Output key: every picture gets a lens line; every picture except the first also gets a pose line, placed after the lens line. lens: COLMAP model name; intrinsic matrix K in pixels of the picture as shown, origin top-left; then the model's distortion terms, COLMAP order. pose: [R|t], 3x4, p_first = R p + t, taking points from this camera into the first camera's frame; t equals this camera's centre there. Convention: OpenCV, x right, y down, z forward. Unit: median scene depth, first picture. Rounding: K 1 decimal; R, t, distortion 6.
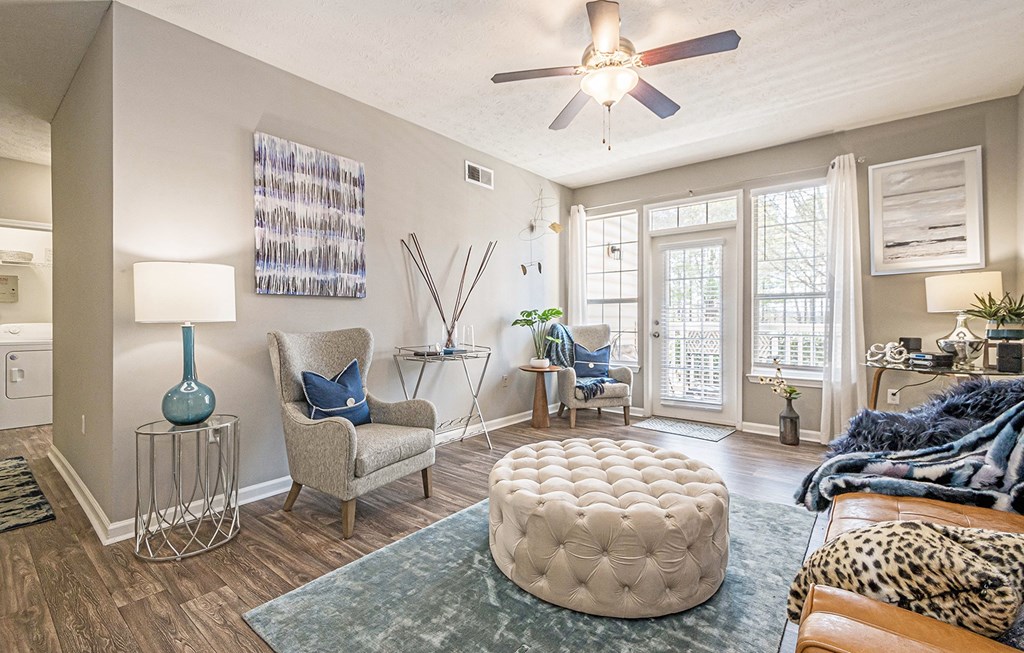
lens RADIAL K [[452.9, 0, 510.8], [0, 452.9, 321.0], [0, 0, 1]] dist [0.010651, -0.001648]
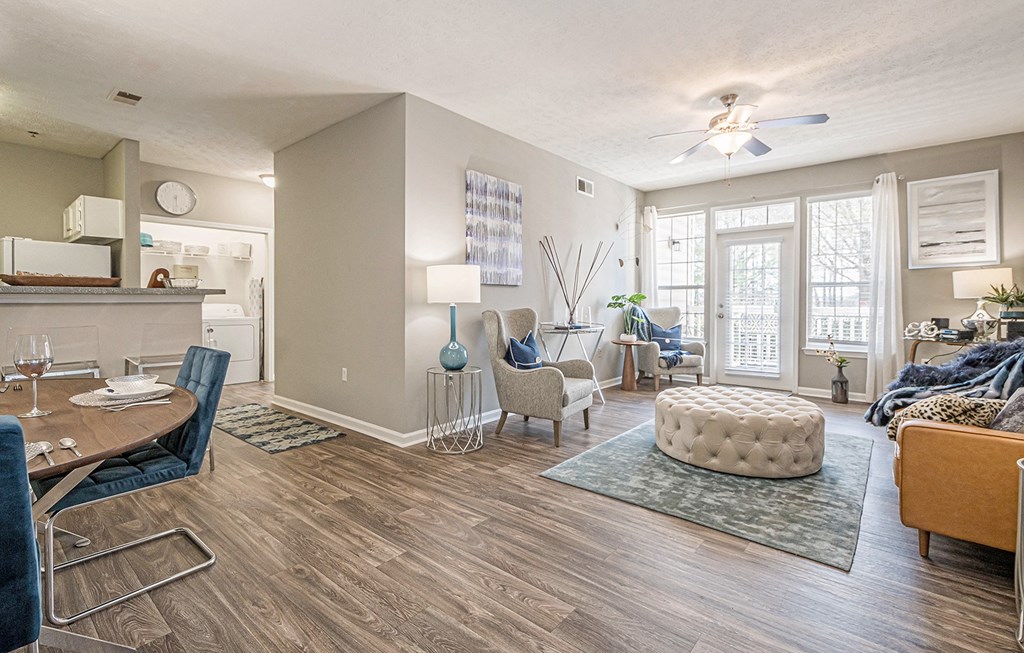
lens RADIAL K [[452.9, 0, 512.0], [0, 452.9, 305.4], [0, 0, 1]] dist [0.010651, -0.001648]
pose [[0.999575, 0.005253, -0.028659, -0.326865], [-0.005161, 0.999981, 0.003271, 0.002757], [0.028675, -0.003122, 0.999584, -0.356373]]
